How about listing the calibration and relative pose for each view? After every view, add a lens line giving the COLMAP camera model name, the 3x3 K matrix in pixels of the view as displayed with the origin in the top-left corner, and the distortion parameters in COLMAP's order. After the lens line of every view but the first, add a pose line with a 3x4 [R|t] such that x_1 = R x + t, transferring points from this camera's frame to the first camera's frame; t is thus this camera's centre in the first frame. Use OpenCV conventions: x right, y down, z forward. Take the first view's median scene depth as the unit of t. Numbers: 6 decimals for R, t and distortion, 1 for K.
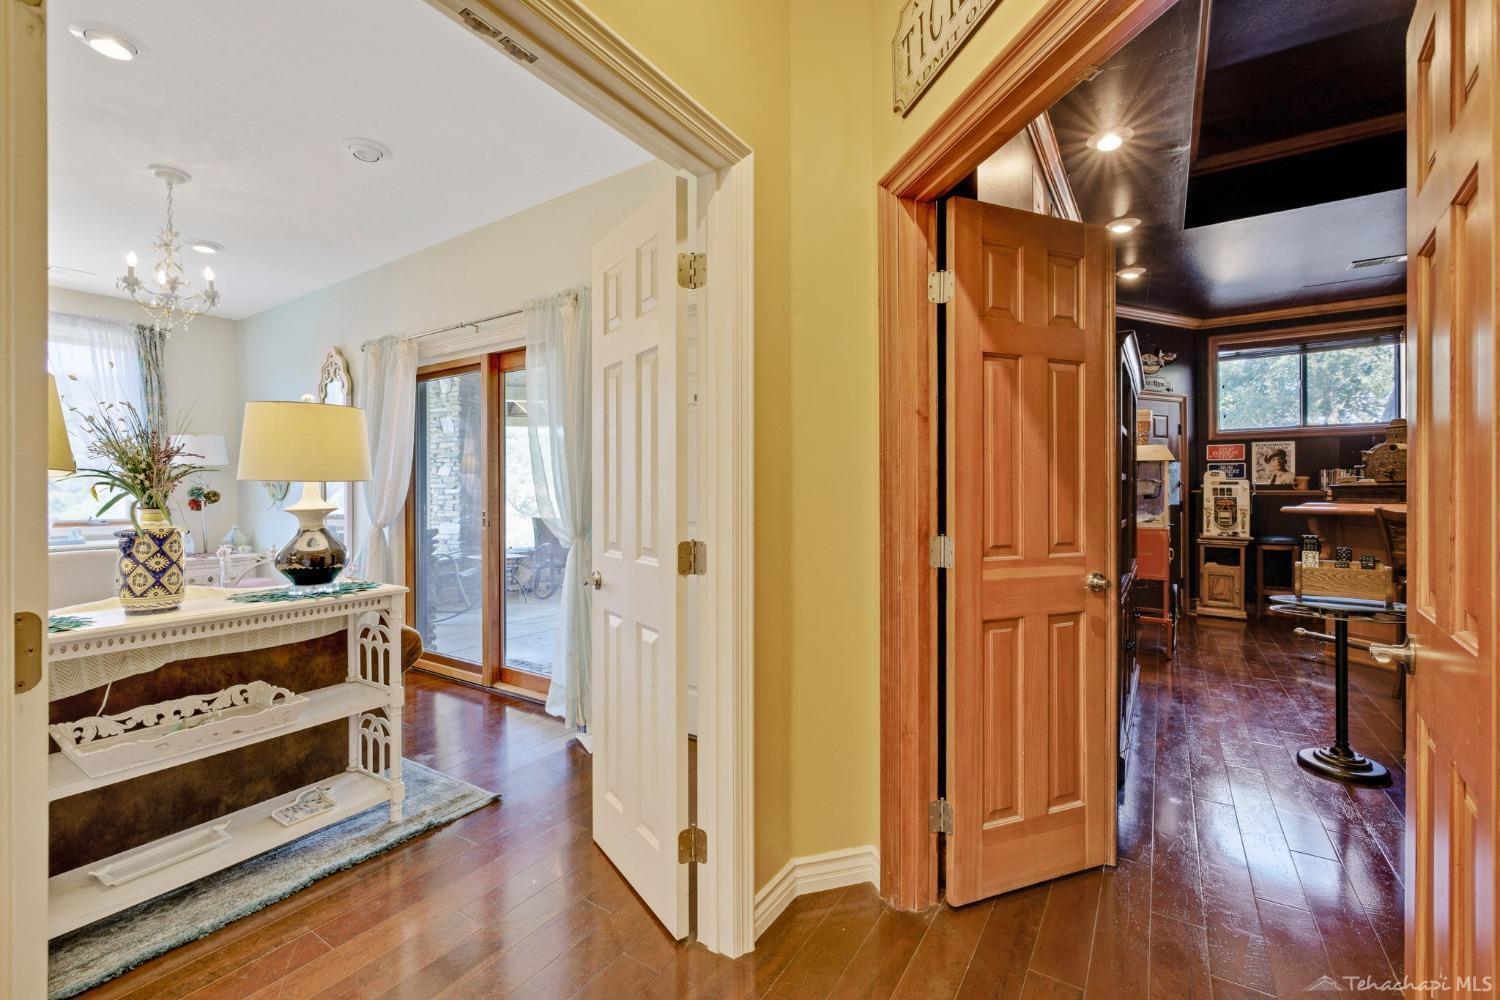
lens RADIAL K [[629.2, 0, 752.9], [0, 629.2, 492.4], [0, 0, 1]] dist [0.003955, 0.000085]
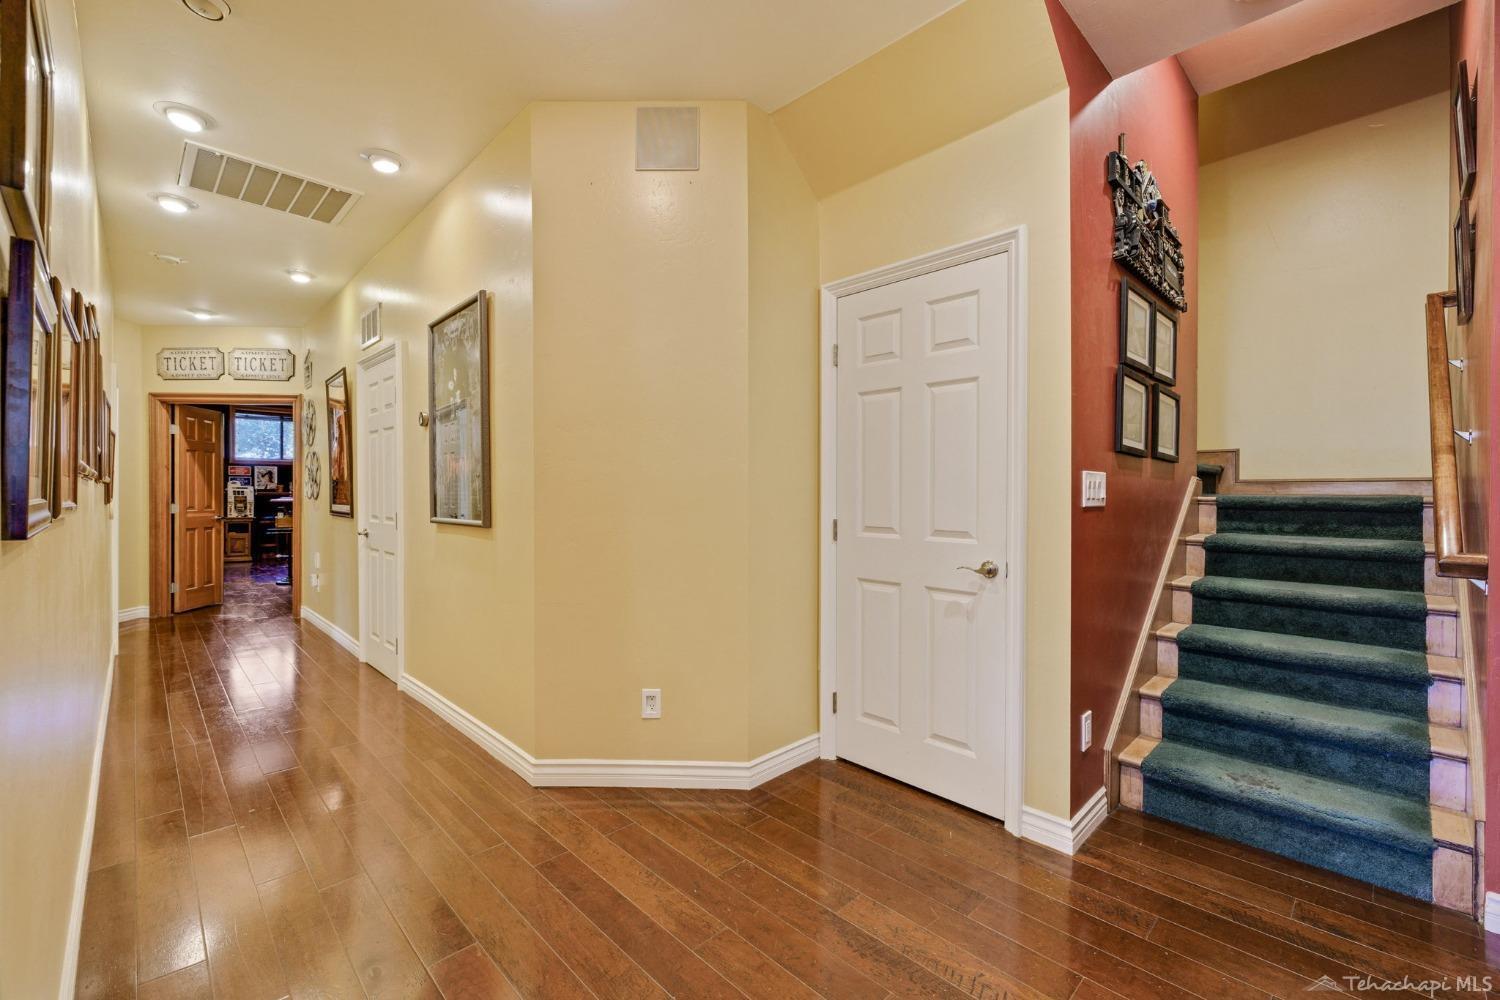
lens RADIAL K [[629.2, 0, 753.0], [0, 629.2, 493.1], [0, 0, 1]] dist [0.003955, 0.000085]
pose [[0.216504, 0.003463, 0.976276, -0.721497], [0.001182, 0.999992, -0.003809, 0.009065], [-0.976281, 0.001978, 0.216498, -0.854415]]
